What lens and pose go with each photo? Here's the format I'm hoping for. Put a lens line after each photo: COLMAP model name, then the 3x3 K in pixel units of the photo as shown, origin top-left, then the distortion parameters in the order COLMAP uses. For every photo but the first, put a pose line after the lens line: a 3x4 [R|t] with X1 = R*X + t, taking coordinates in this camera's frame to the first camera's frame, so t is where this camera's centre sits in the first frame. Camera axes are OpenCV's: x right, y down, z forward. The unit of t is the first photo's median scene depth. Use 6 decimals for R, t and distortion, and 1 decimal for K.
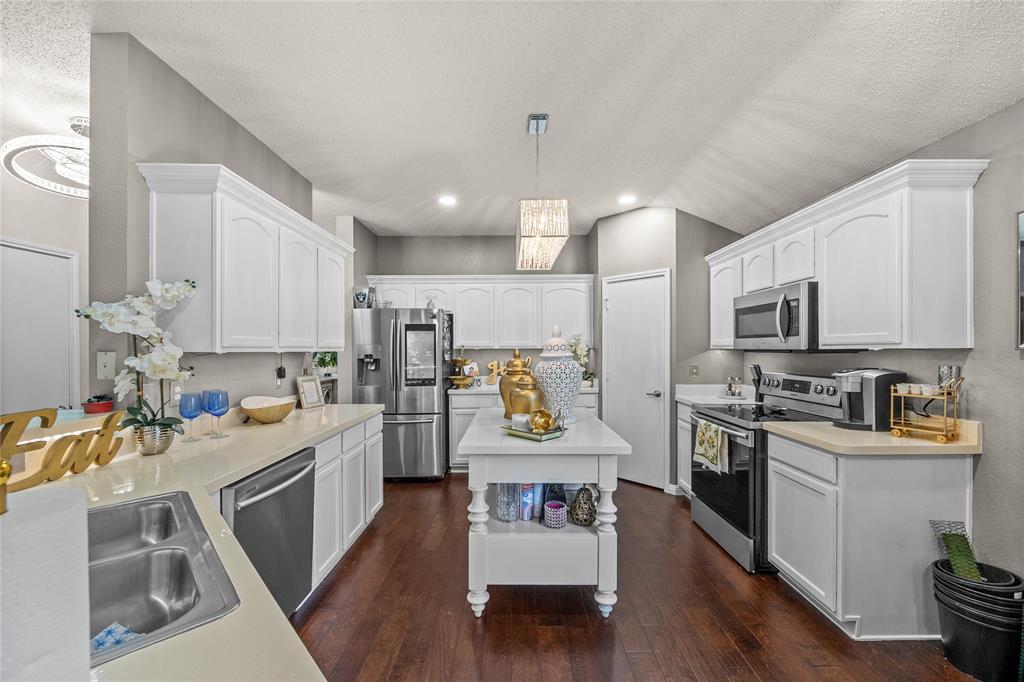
lens RADIAL K [[392.0, 0, 519.9], [0, 392.0, 349.5], [0, 0, 1]] dist [-0.002170, 0.000056]
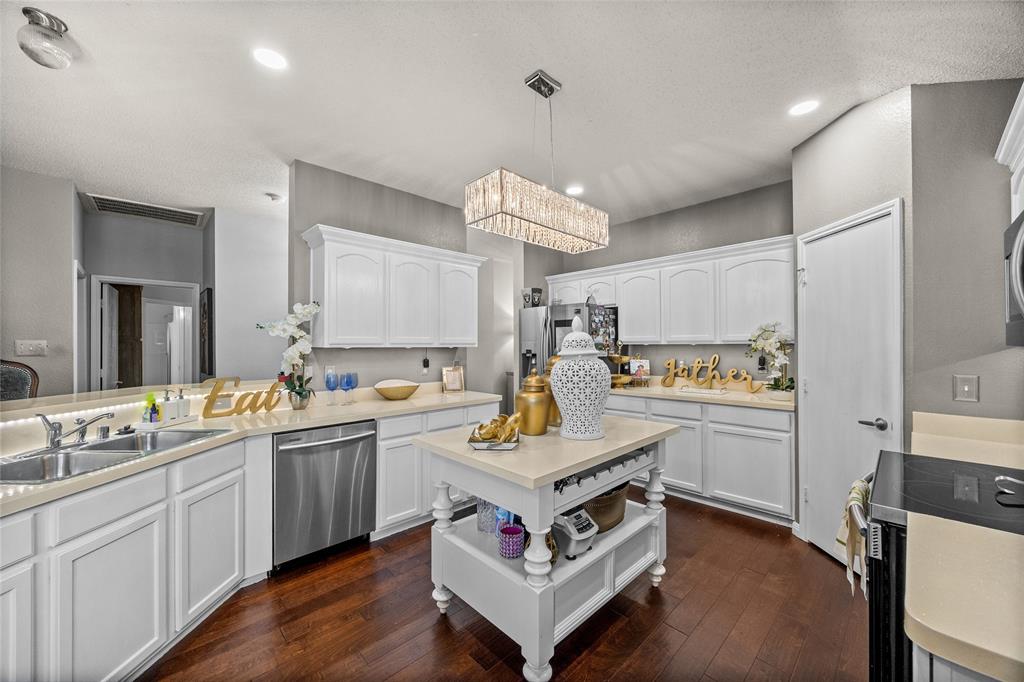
lens RADIAL K [[392.0, 0, 522.7], [0, 392.0, 344.3], [0, 0, 1]] dist [-0.002170, 0.000056]
pose [[0.697867, -0.000391, -0.716227, 0.587345], [0.000652, 1.000000, 0.000089, -0.004063], [0.716227, -0.000529, 0.697867, 0.345699]]
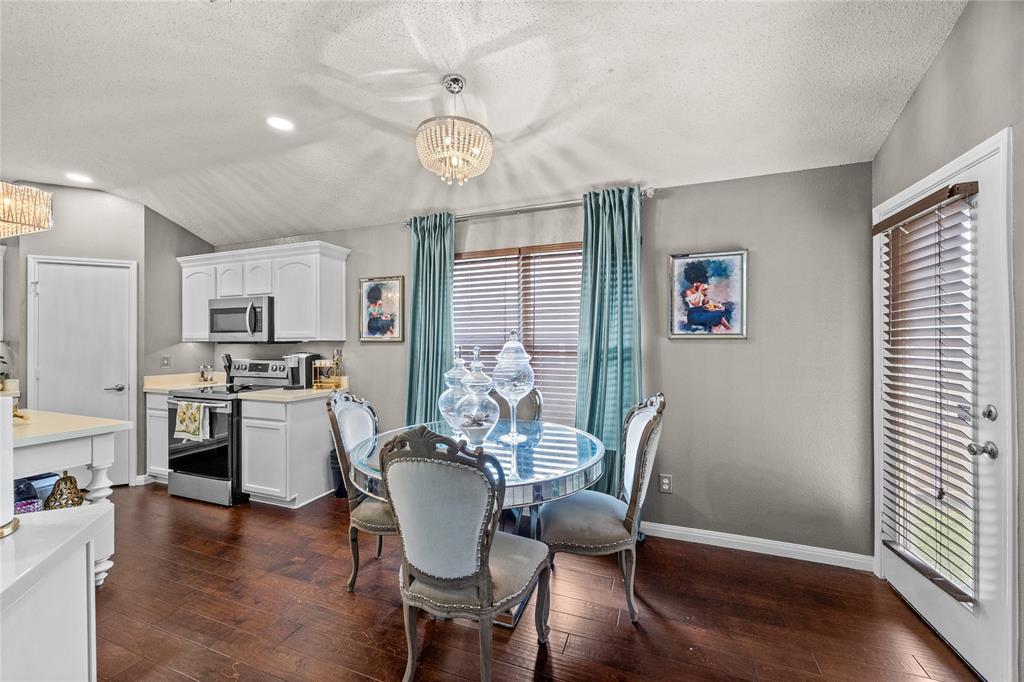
lens RADIAL K [[392.0, 0, 505.4], [0, 392.0, 343.4], [0, 0, 1]] dist [-0.002170, 0.000056]
pose [[0.361228, 0.000451, 0.932477, -0.311055], [0.004590, 0.999987, -0.002261, 0.014368], [-0.932466, 0.005097, 0.361221, -0.362512]]
